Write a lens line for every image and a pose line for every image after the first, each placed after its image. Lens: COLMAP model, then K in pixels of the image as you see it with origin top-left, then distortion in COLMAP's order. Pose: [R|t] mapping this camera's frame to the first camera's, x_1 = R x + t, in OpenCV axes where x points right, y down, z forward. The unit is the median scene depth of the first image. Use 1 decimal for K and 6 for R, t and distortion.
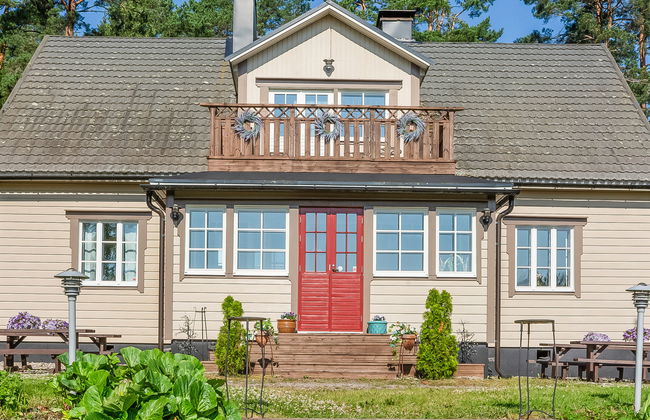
lens RADIAL K [[914.6, 0, 324.9], [0, 914.6, 213.5], [0, 0, 1]] dist [-0.061686, 0.000000]
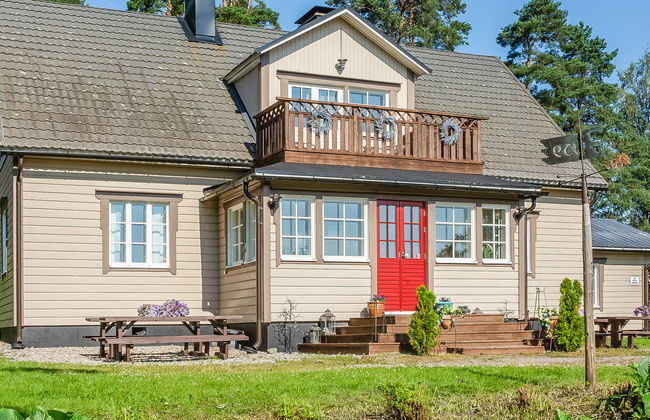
lens RADIAL K [[914.6, 0, 322.3], [0, 914.6, 210.9], [0, 0, 1]] dist [-0.061686, 0.000000]
pose [[0.916733, 0.025657, 0.398677, -0.505640], [-0.041676, 0.998632, 0.031564, -0.024789], [-0.397322, -0.045551, 0.916548, 0.008710]]
